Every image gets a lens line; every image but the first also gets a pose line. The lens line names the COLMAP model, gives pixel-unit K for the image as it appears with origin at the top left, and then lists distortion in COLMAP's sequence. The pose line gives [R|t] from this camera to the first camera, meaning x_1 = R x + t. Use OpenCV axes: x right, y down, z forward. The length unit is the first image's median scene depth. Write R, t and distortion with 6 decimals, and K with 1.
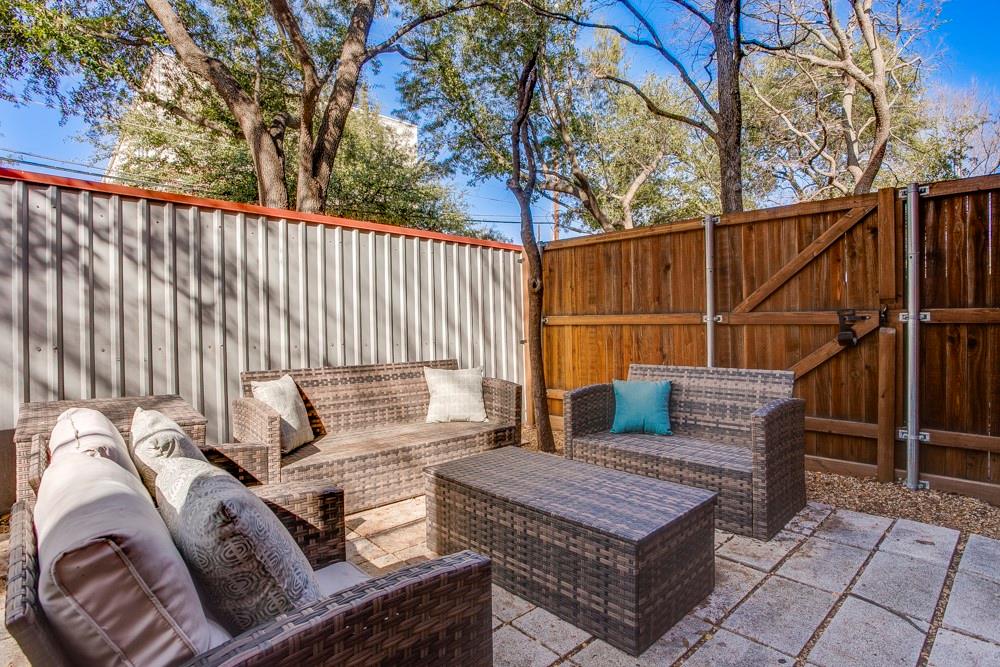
lens RADIAL K [[519.8, 0, 504.6], [0, 519.8, 331.2], [0, 0, 1]] dist [-0.018865, -0.000325]
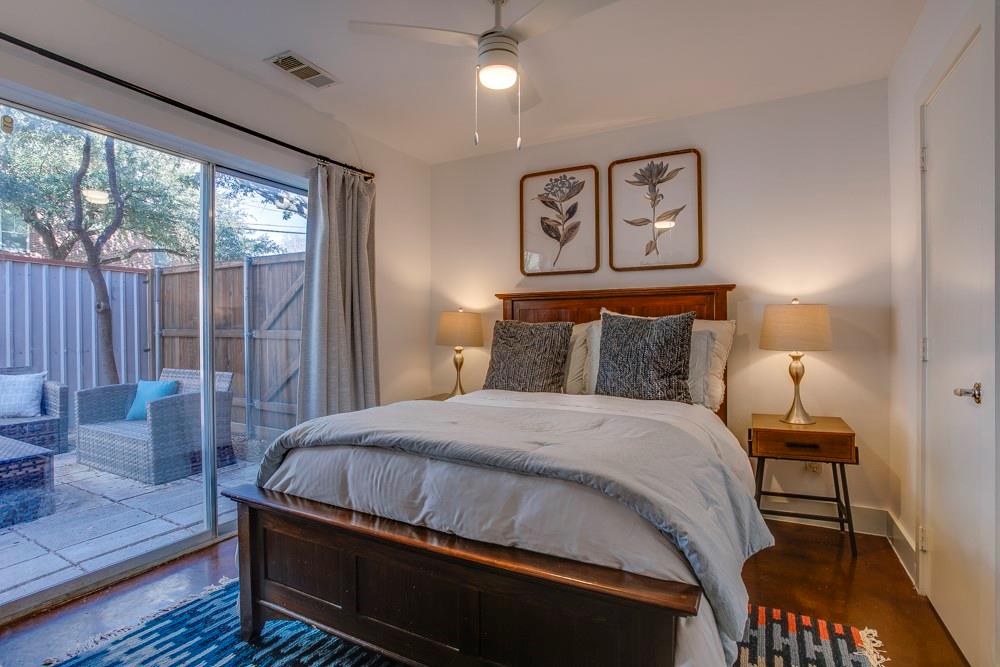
lens RADIAL K [[494.2, 0, 499.5], [0, 494.2, 331.4], [0, 0, 1]] dist [-0.044723, 0.014859]
pose [[0.953691, 0.004167, 0.300760, 0.640996], [-0.002761, 0.999983, -0.005101, -0.025384], [-0.300776, 0.004034, 0.953686, -0.407583]]
